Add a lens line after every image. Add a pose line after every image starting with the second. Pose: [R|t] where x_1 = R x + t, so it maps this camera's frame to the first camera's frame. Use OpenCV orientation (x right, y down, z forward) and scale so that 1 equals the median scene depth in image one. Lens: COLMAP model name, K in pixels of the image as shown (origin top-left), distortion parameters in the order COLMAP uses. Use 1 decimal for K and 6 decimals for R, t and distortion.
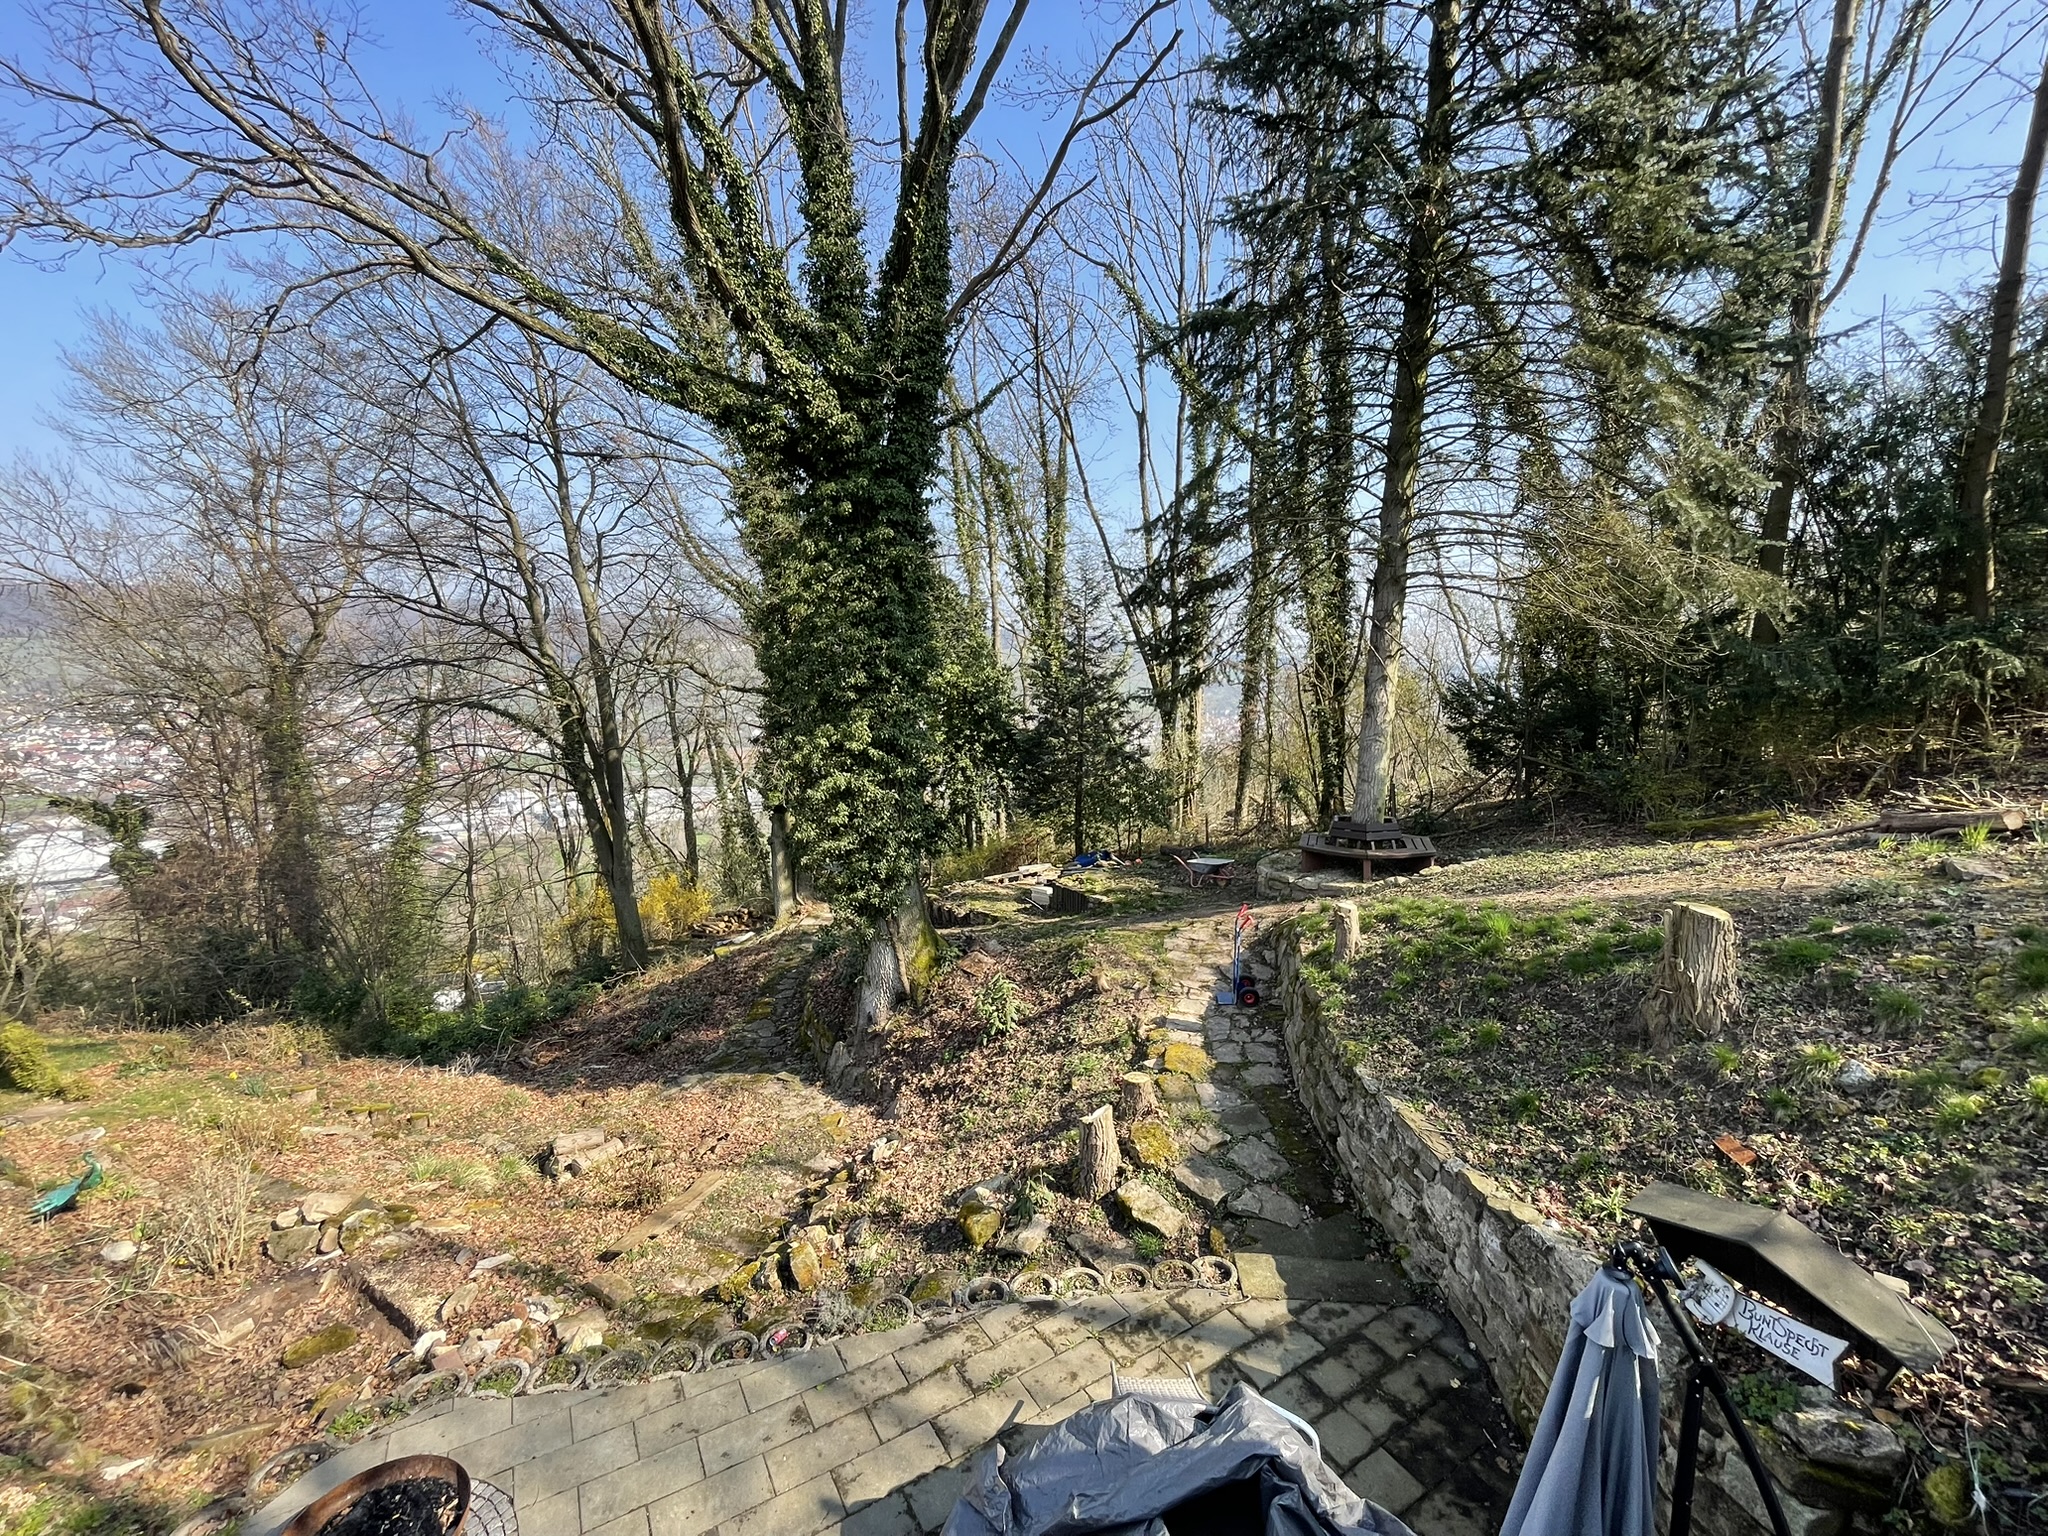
lens RADIAL K [[823.2, 0, 1025.7], [0, 823.2, 756.3], [0, 0, 1]] dist [-0.003085, -0.000508]
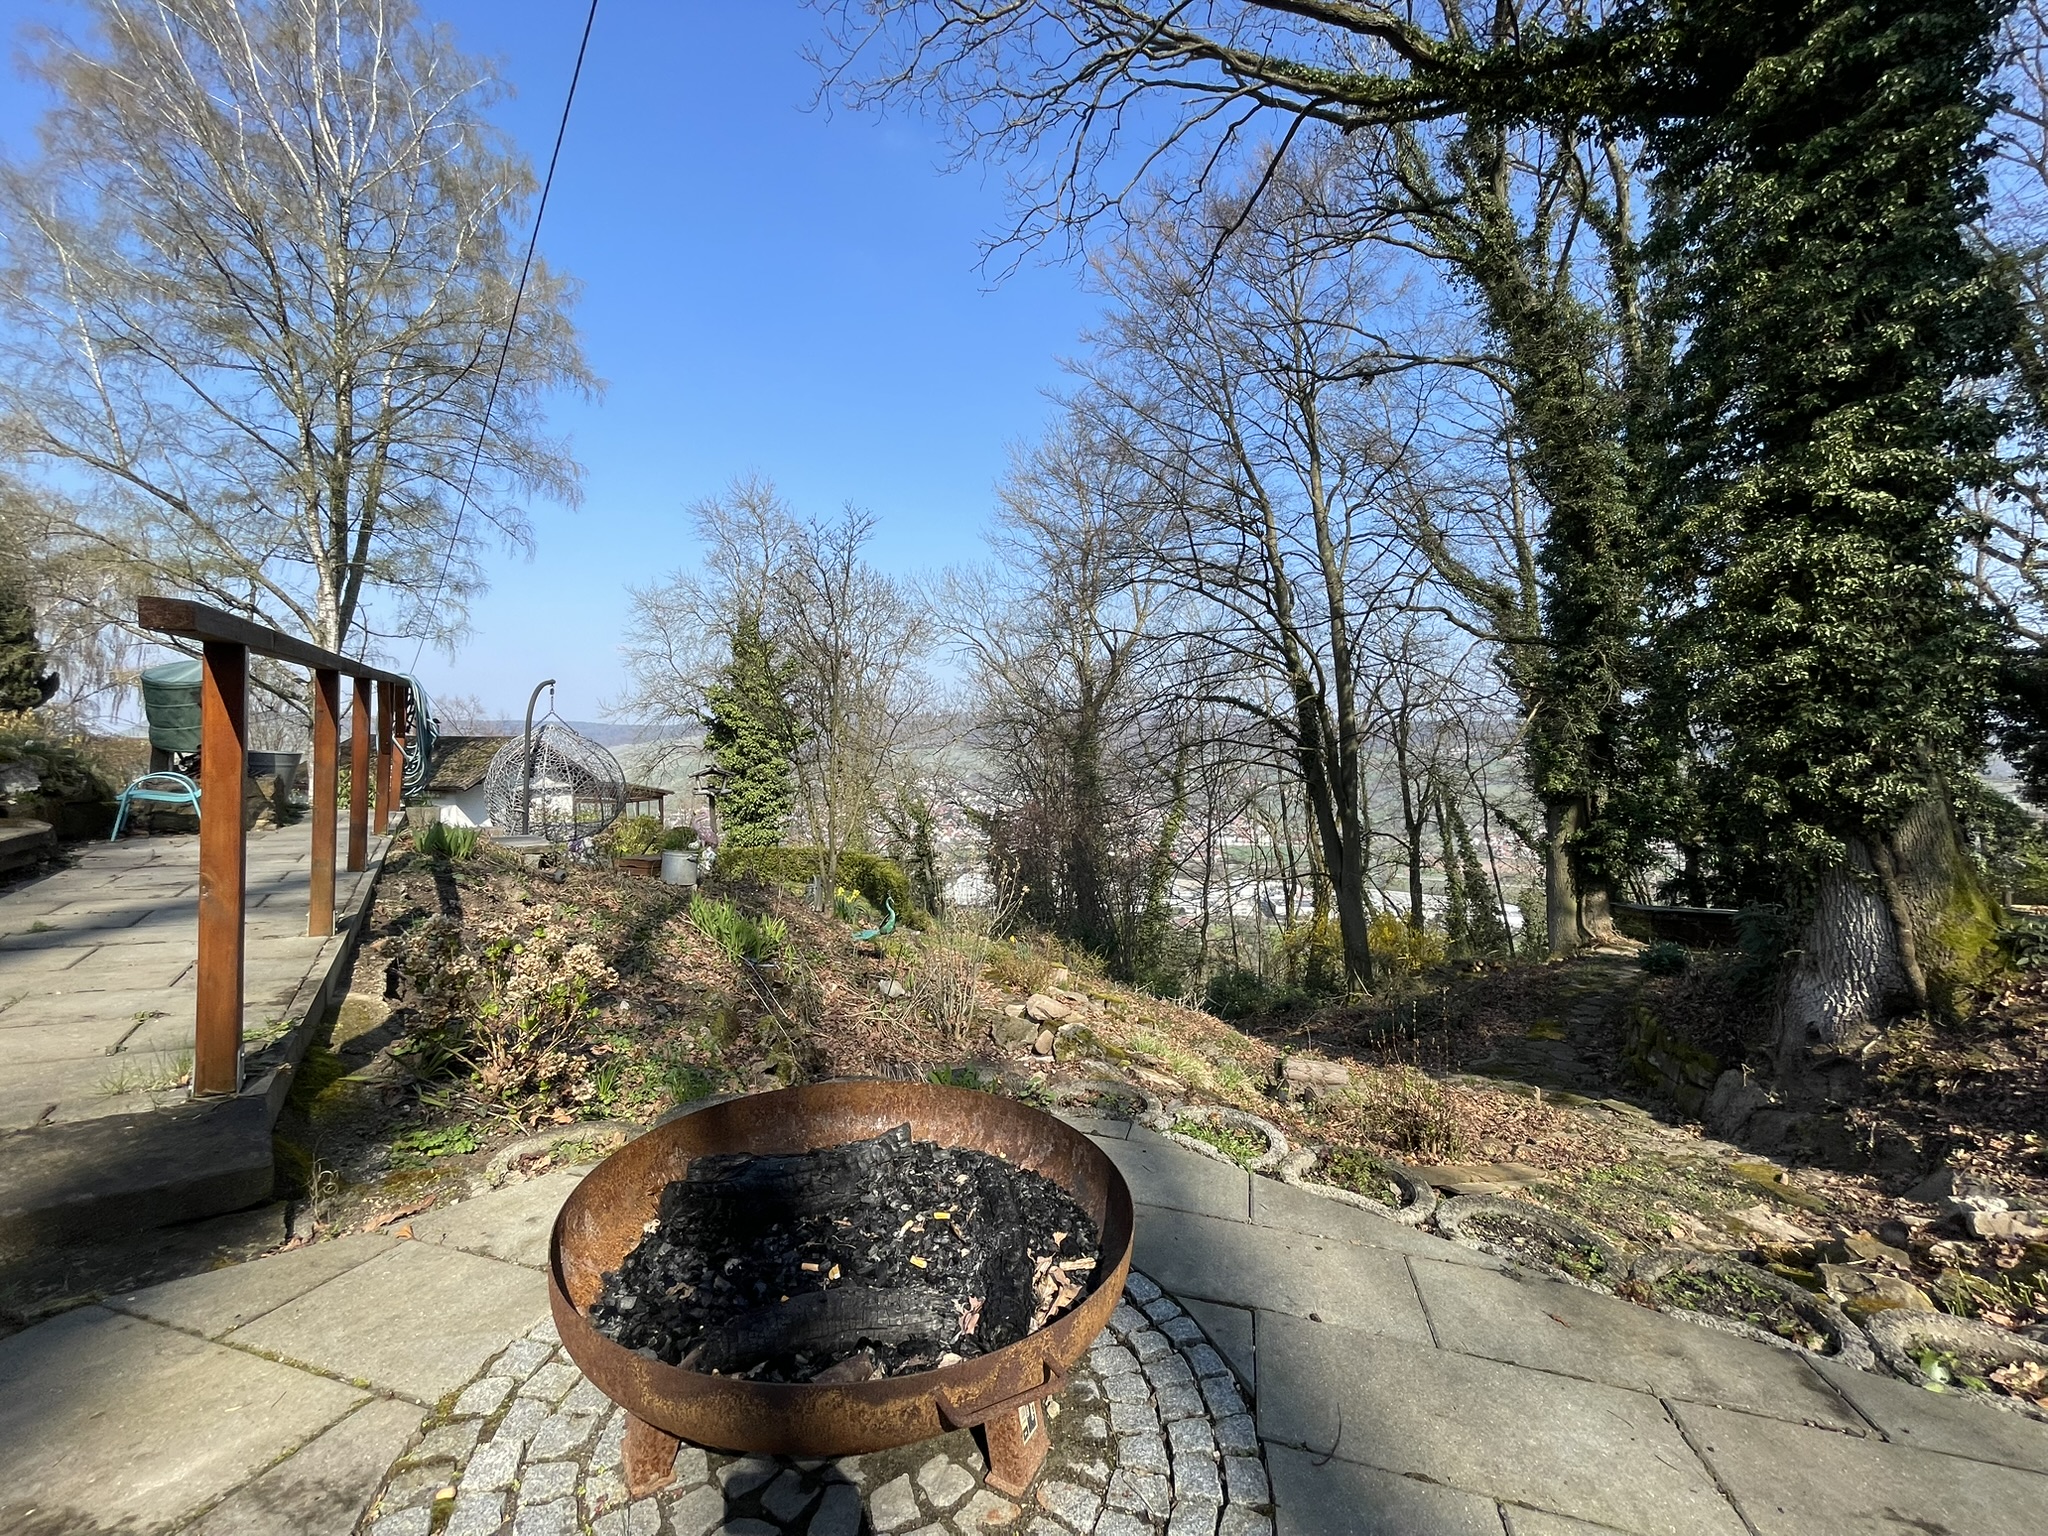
lens RADIAL K [[821.8, 0, 1029.3], [0, 821.8, 757.5], [0, 0, 1]] dist [-0.005681, 0.000234]
pose [[0.684885, -0.003726, -0.728641, -0.154011], [-0.087691, 0.992297, -0.087500, 0.234702], [0.723355, 0.123823, 0.679283, 0.236102]]
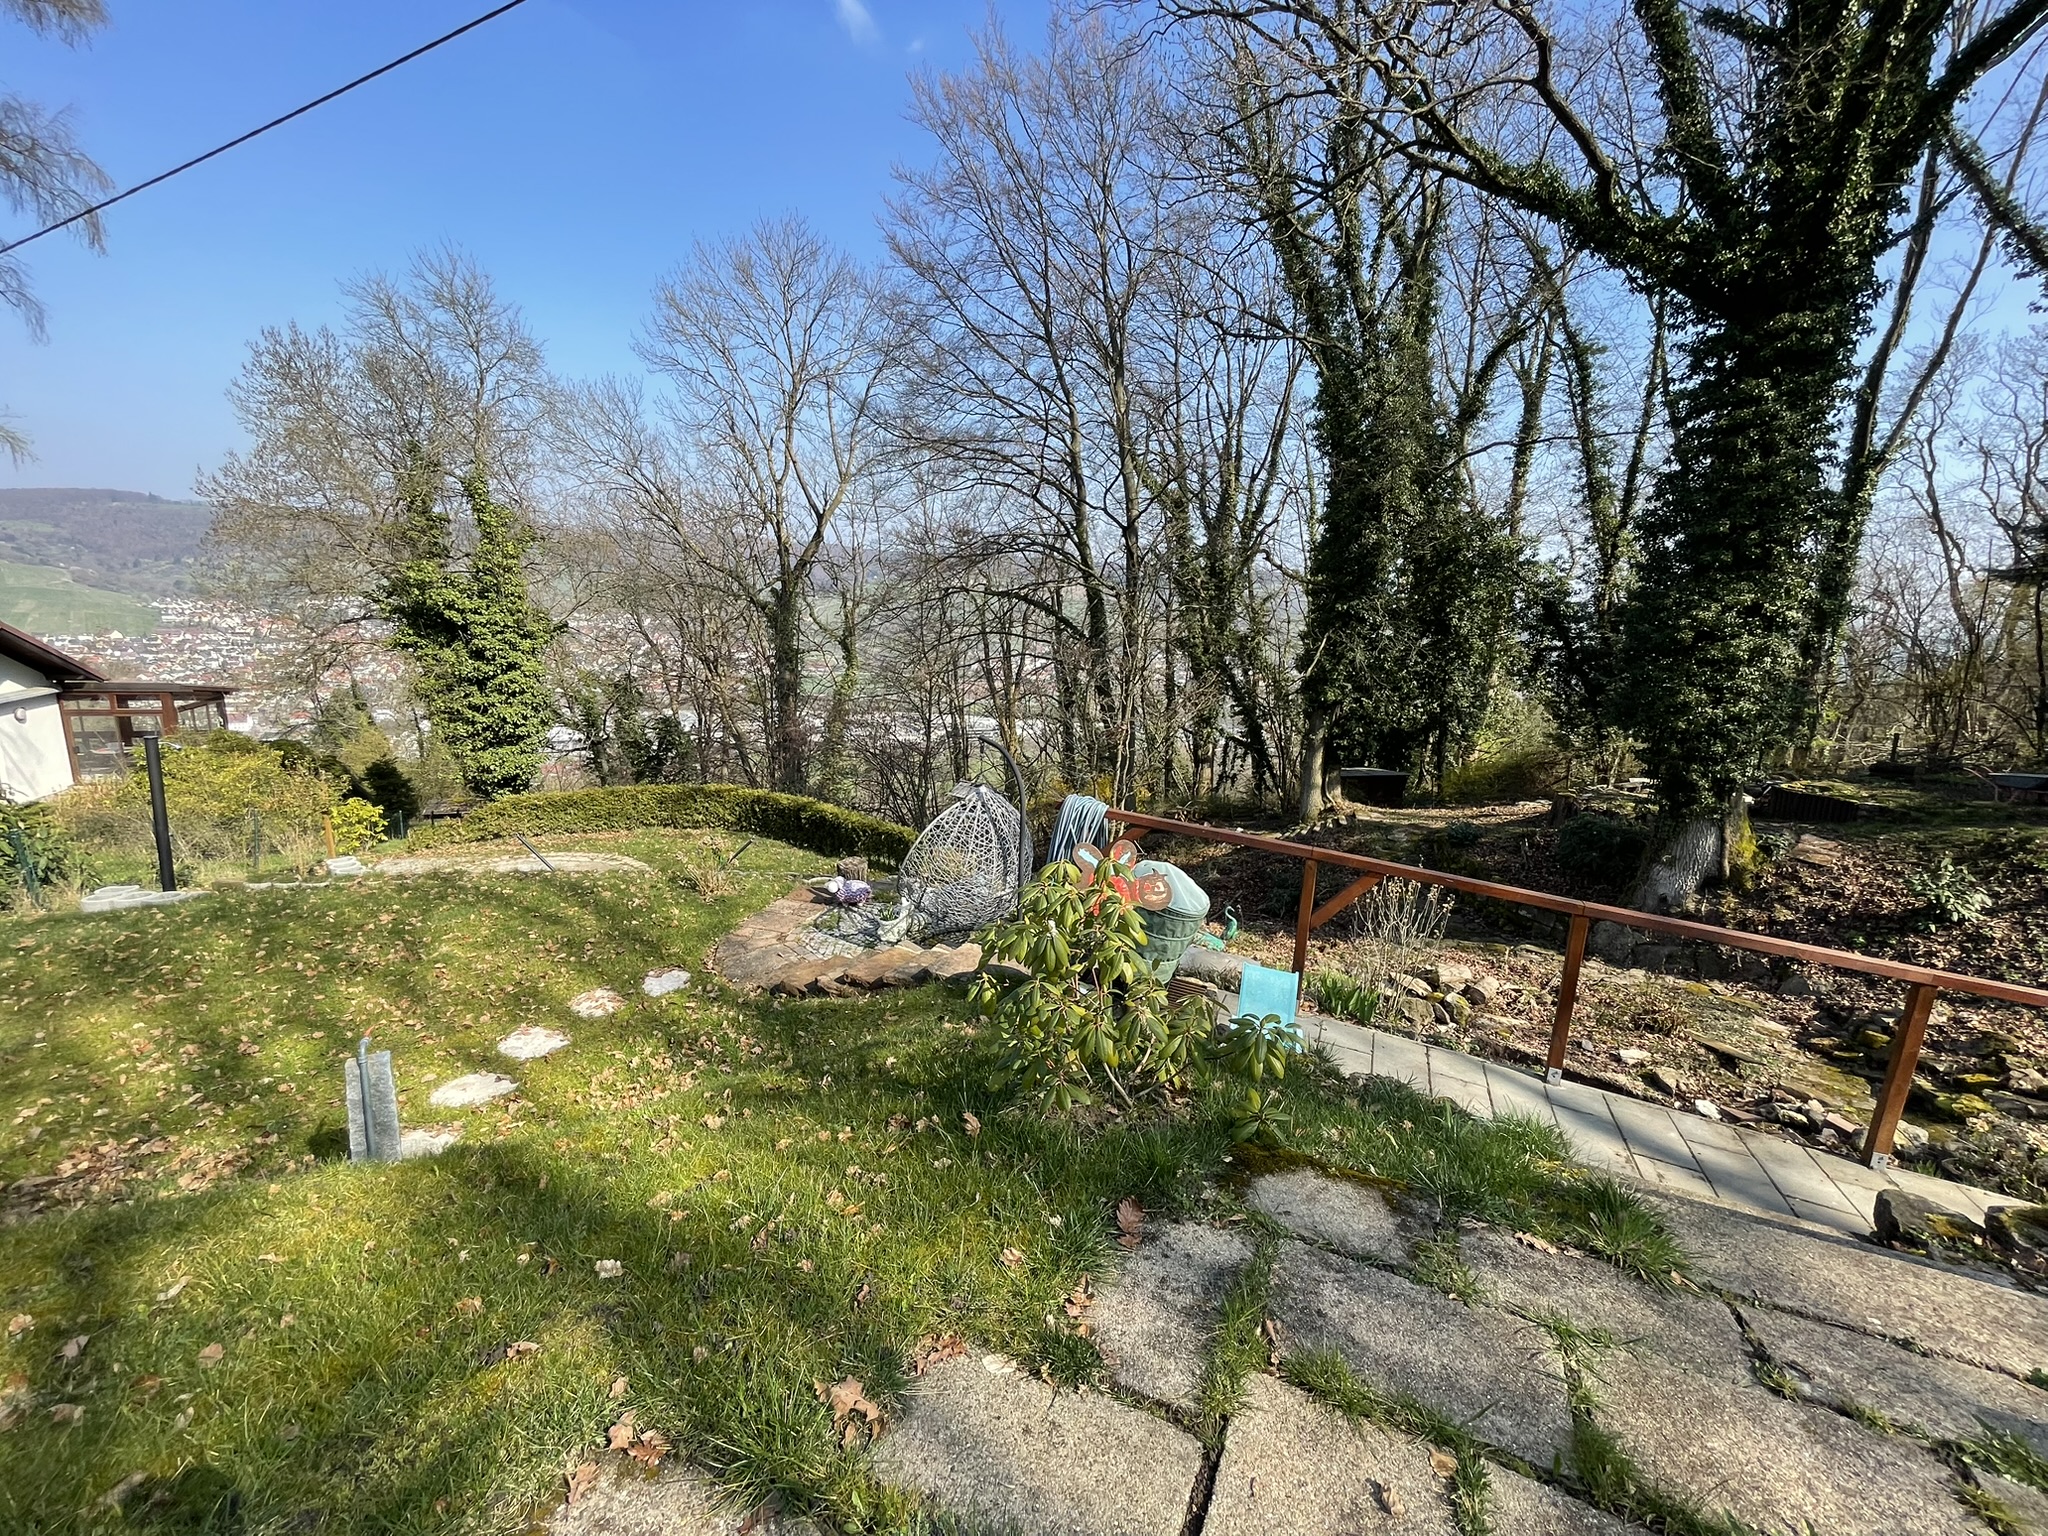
lens RADIAL K [[823.2, 0, 1025.7], [0, 823.2, 756.3], [0, 0, 1]] dist [-0.003085, -0.000508]
pose [[0.966570, 0.075818, -0.244938, -0.709907], [-0.058563, 0.995311, 0.076987, 0.122130], [0.249627, -0.060069, 0.966477, -0.116354]]
